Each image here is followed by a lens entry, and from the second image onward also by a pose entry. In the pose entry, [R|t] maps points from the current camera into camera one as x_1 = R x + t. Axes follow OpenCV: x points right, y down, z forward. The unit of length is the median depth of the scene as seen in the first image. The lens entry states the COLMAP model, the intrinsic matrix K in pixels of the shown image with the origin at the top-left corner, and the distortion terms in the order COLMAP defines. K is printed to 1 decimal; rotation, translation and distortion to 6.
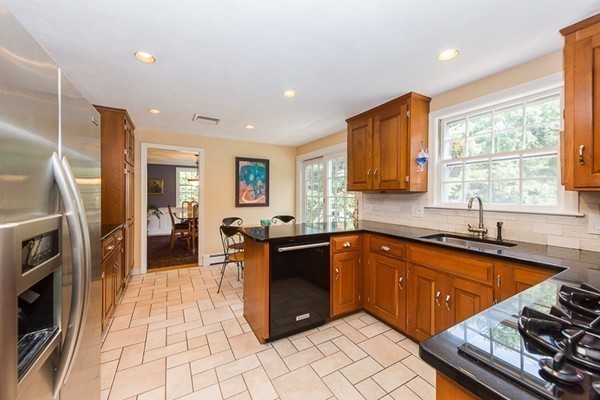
lens RADIAL K [[228.2, 0, 299.9], [0, 228.2, 195.3], [0, 0, 1]] dist [0.003686, -0.000037]
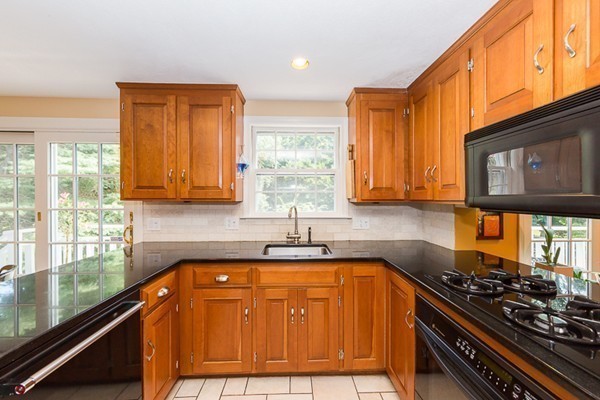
lens RADIAL K [[228.2, 0, 301.5], [0, 228.2, 199.7], [0, 0, 1]] dist [0.003686, -0.000037]
pose [[0.457068, -0.010531, 0.889370, -0.153336], [0.007862, 0.999939, 0.007800, -0.027101], [-0.889397, 0.003427, 0.457122, 0.378122]]
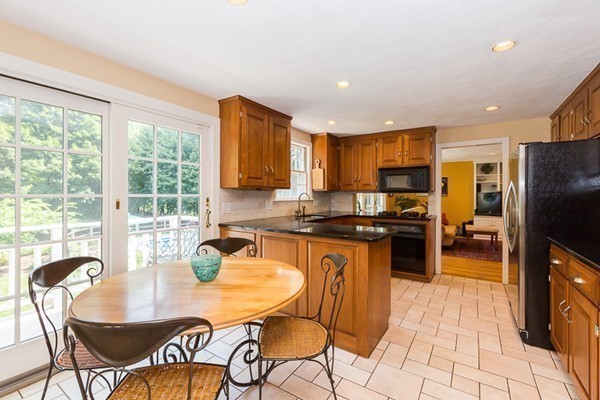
lens RADIAL K [[263.6, 0, 300.5], [0, 263.6, 195.4], [0, 0, 1]] dist [0.010342, 0.000613]
pose [[-0.458768, -0.008171, 0.888518, -0.906902], [0.002534, 0.999942, 0.010504, 0.001323], [-0.888552, 0.007071, -0.458721, 1.606767]]
